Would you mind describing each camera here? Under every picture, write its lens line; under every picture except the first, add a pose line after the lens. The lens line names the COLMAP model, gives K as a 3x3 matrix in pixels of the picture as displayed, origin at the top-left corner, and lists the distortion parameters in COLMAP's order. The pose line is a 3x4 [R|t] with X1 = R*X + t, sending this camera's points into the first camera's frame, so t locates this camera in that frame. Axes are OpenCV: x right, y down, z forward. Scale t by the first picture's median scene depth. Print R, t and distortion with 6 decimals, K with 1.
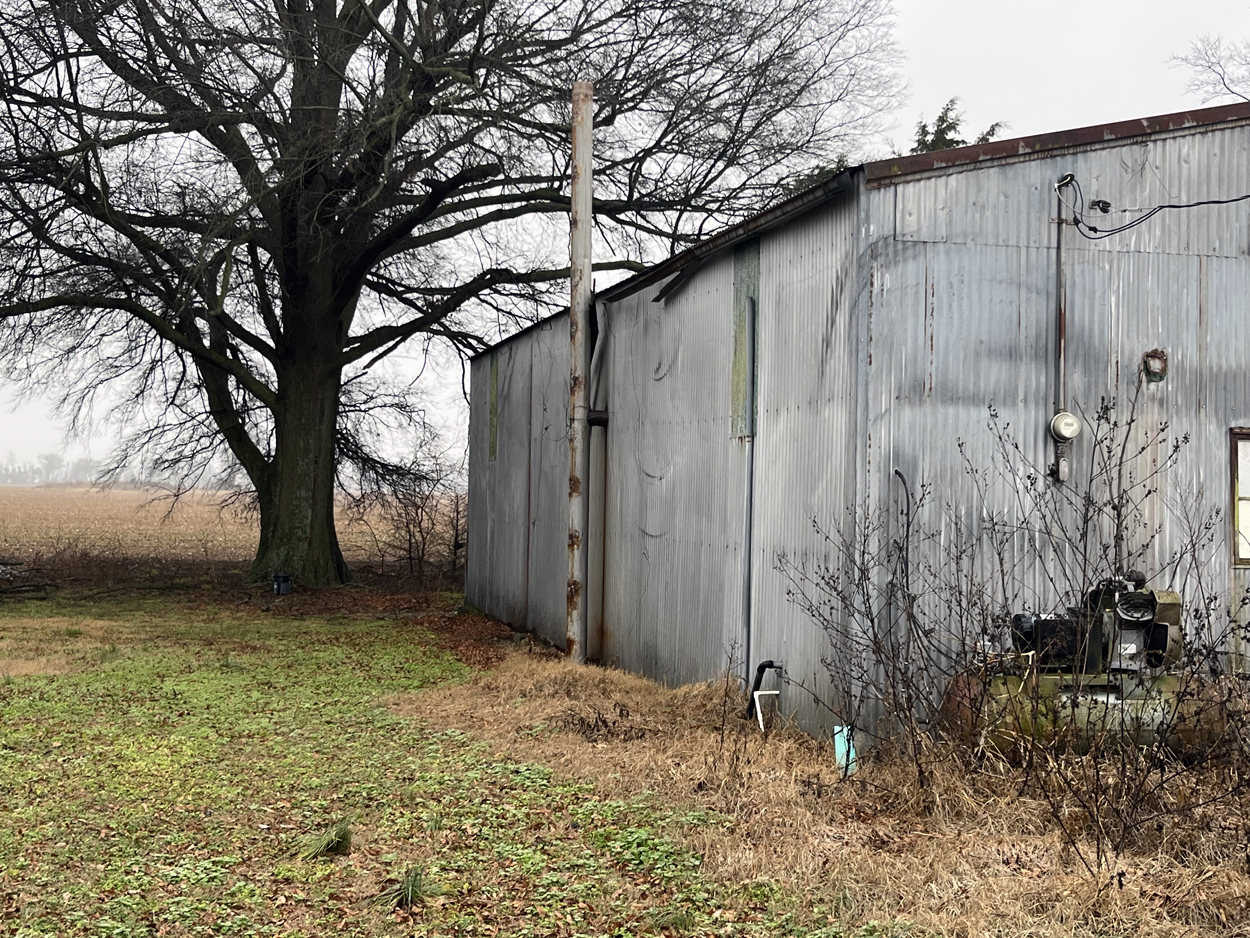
lens RADIAL K [[1661.1, 0, 623.3], [0, 1661.1, 467.8], [0, 0, 1]] dist [0.059208, 0.000000]
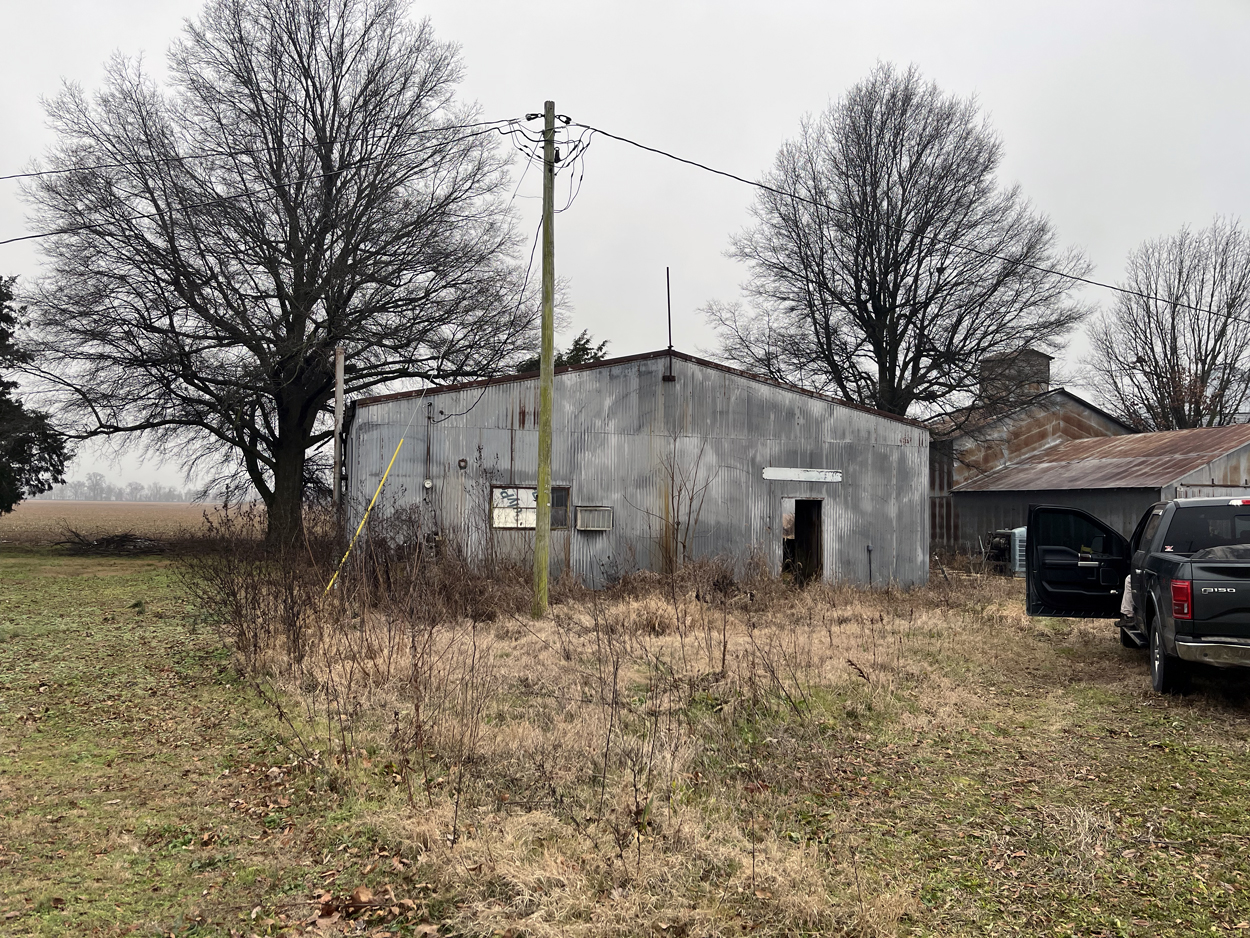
lens RADIAL K [[942.4, 0, 619.5], [0, 942.4, 475.8], [0, 0, 1]] dist [0.033028, -0.012313]
pose [[0.999038, -0.001572, 0.043823, 0.188051], [0.002353, 0.999839, -0.017773, -0.003006], [-0.043788, 0.017859, 0.998881, -0.261040]]
